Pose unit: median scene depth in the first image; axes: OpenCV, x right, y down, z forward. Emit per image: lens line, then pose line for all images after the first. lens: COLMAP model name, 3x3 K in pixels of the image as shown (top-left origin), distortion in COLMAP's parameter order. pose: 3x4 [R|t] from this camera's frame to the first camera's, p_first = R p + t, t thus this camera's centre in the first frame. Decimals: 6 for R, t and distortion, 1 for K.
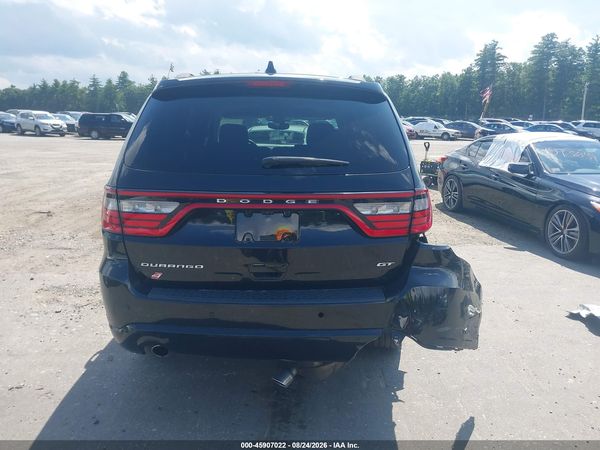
lens RADIAL K [[480.4, 0, 300.6], [0, 480.4, 222.4], [0, 0, 1]] dist [0.001673, 0.011518]
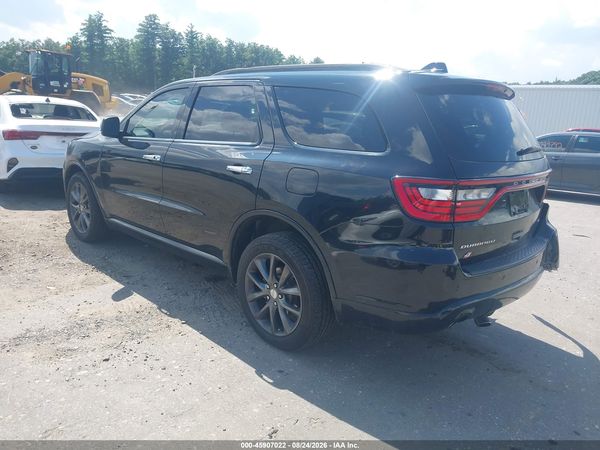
lens RADIAL K [[480.4, 0, 299.9], [0, 480.4, 223.5], [0, 0, 1]] dist [0.001673, 0.011518]
pose [[0.716457, -0.133315, 0.684774, -0.754491], [0.096647, 0.991074, 0.091829, -0.058383], [-0.690904, 0.000390, 0.722946, 0.259573]]
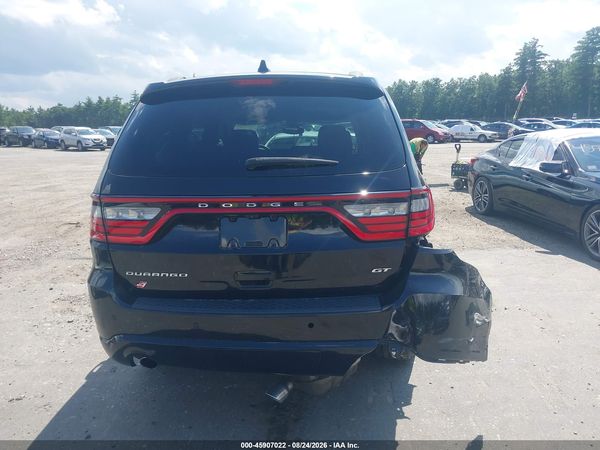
lens RADIAL K [[480.4, 0, 301.0], [0, 480.4, 223.8], [0, 0, 1]] dist [0.001673, 0.011518]
pose [[0.996853, -0.018878, -0.076997, 0.054635], [0.017877, 0.999747, -0.013672, 0.004313], [0.077236, 0.012253, 0.996938, 0.036568]]
